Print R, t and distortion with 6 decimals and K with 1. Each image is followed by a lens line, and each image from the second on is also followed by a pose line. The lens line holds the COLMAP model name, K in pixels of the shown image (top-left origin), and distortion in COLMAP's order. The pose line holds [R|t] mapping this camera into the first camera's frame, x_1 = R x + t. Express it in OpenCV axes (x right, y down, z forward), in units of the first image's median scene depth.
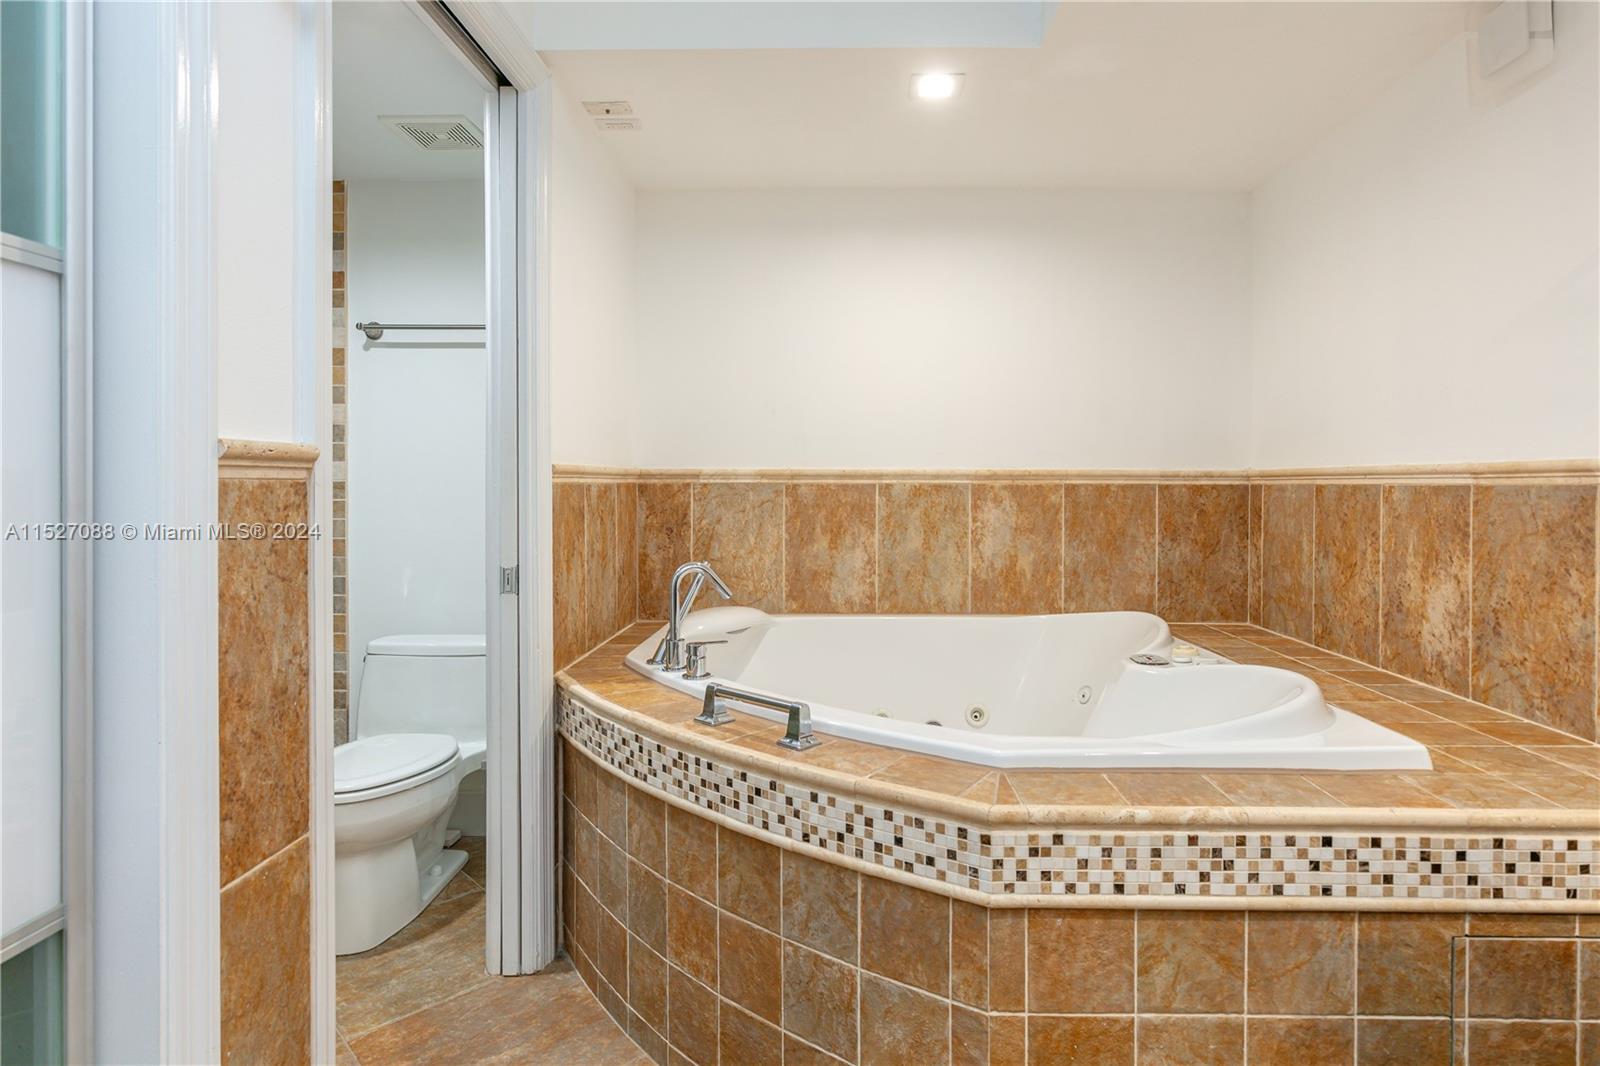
lens RADIAL K [[863.4, 0, 826.1], [0, 863.4, 482.3], [0, 0, 1]] dist [0.000632, -0.002455]
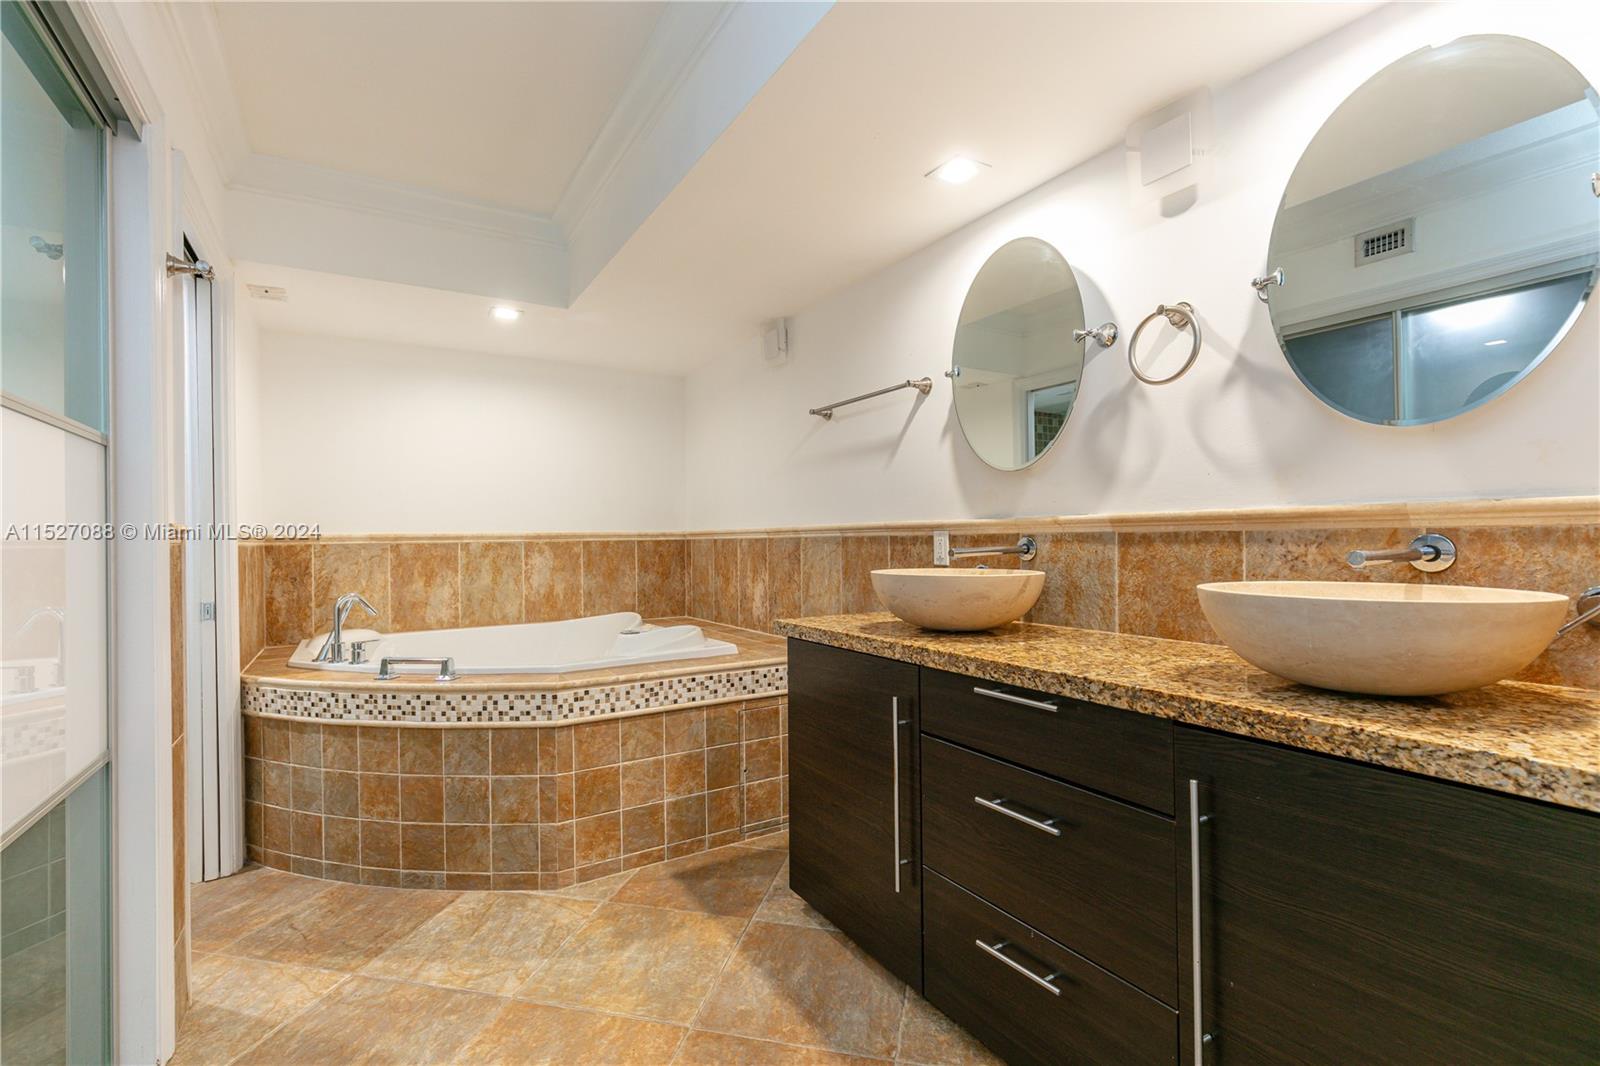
lens RADIAL K [[765.0, 0, 806.1], [0, 765.0, 536.8], [0, 0, 1]] dist [0.015081, -0.006027]
pose [[0.845502, -0.013261, 0.533808, -0.160528], [0.016131, 0.999870, -0.000711, 0.002580], [-0.533729, 0.009212, 0.845606, -0.521060]]
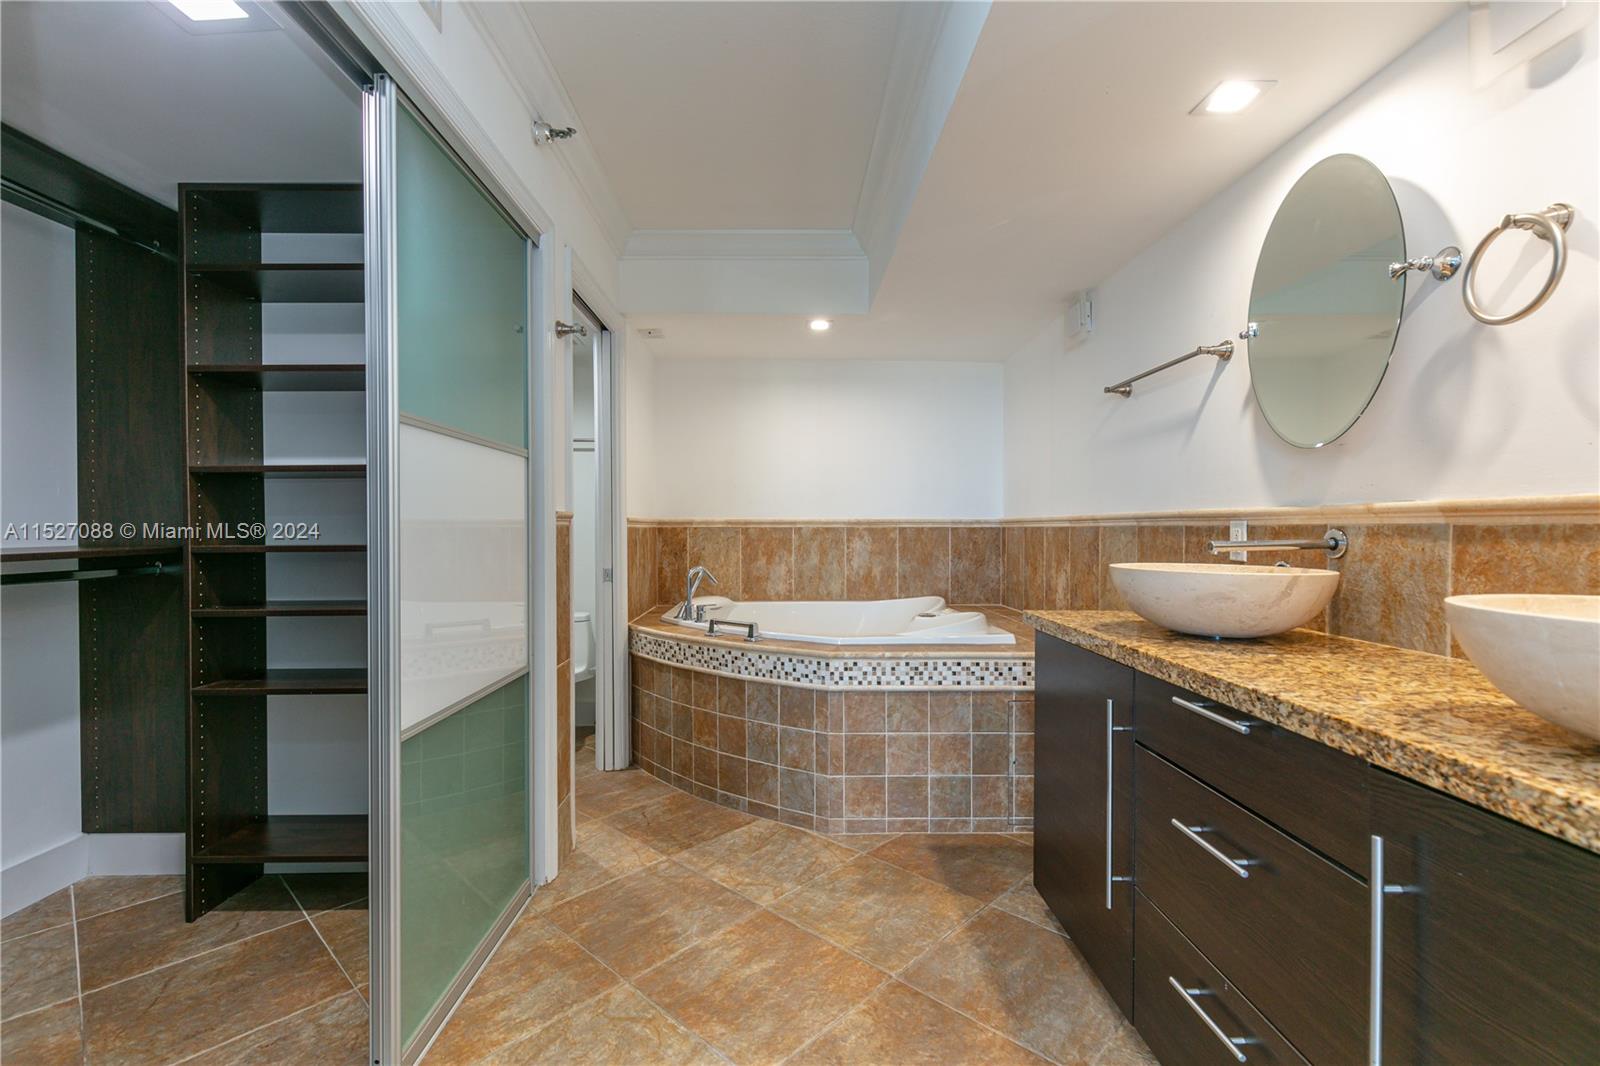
lens RADIAL K [[765.0, 0, 768.6], [0, 765.0, 539.1], [0, 0, 1]] dist [0.015081, -0.006027]
pose [[0.999973, -0.002723, 0.006808, -0.002153], [0.002627, 0.999899, 0.013969, 0.004231], [-0.006845, -0.013951, 0.999879, -0.624309]]
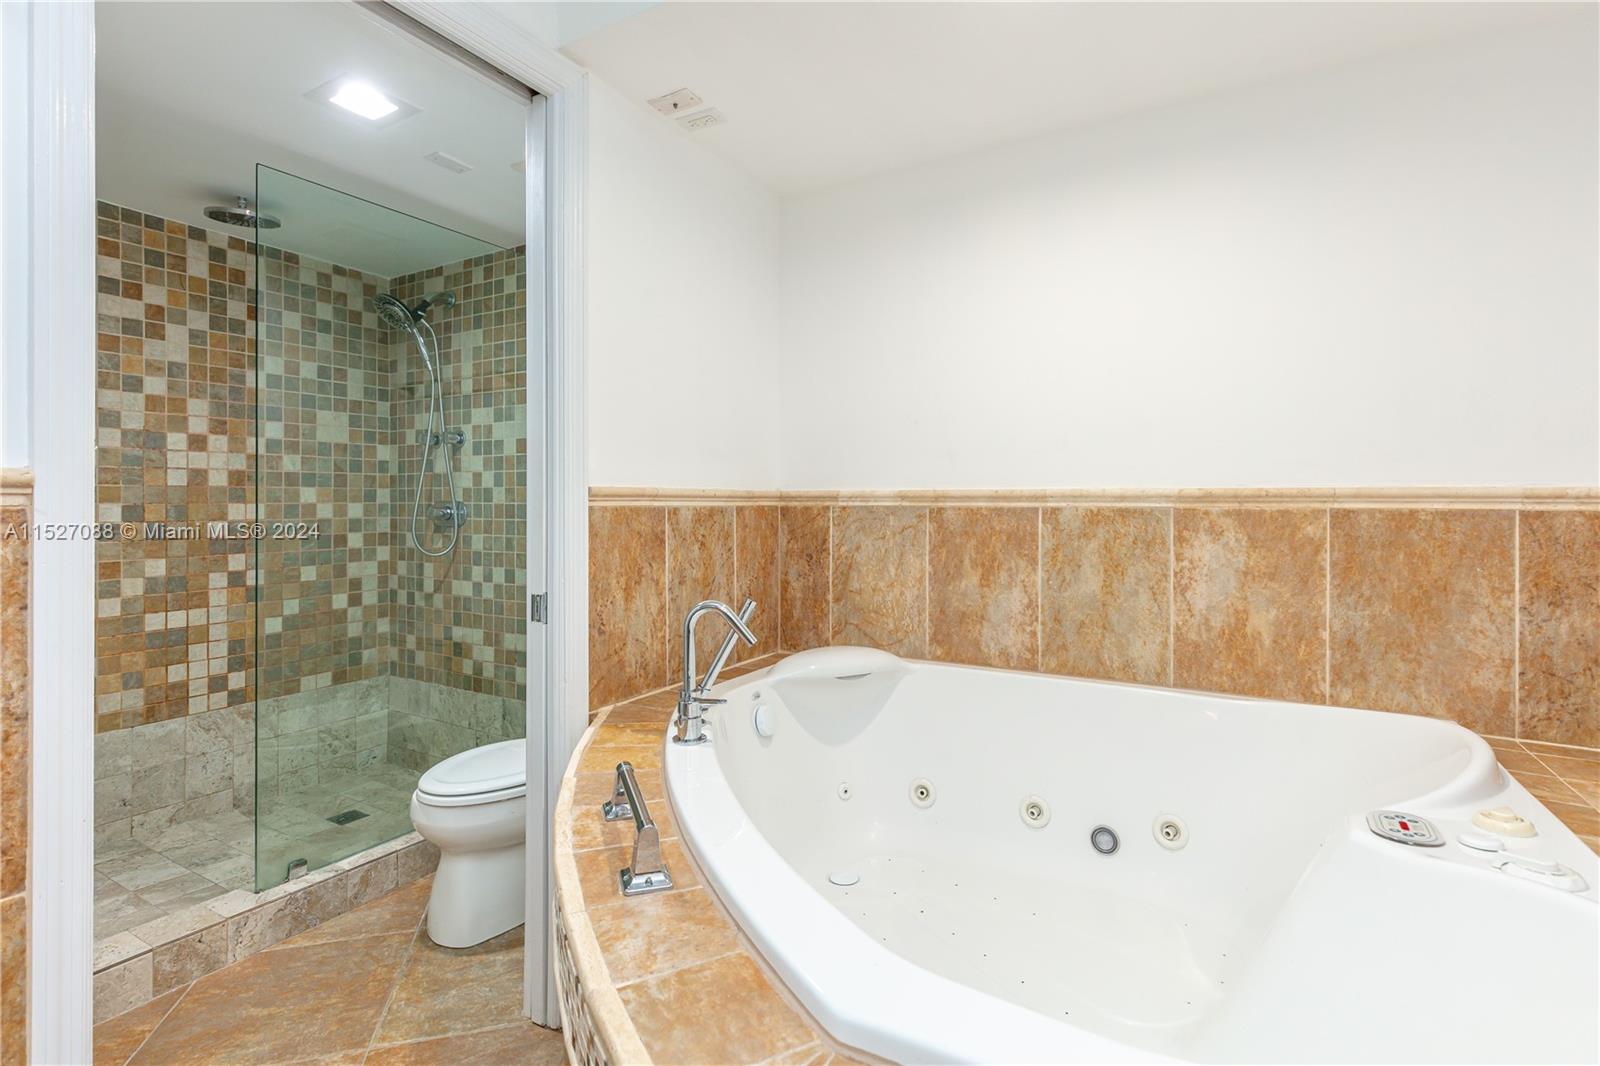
lens RADIAL K [[765.0, 0, 774.0], [0, 765.0, 499.2], [0, 0, 1]] dist [0.015081, -0.006027]
pose [[0.868380, -0.001850, -0.495895, 0.215602], [-0.000230, 0.999991, -0.004134, -0.003310], [0.495899, 0.003704, 0.868372, 0.295207]]
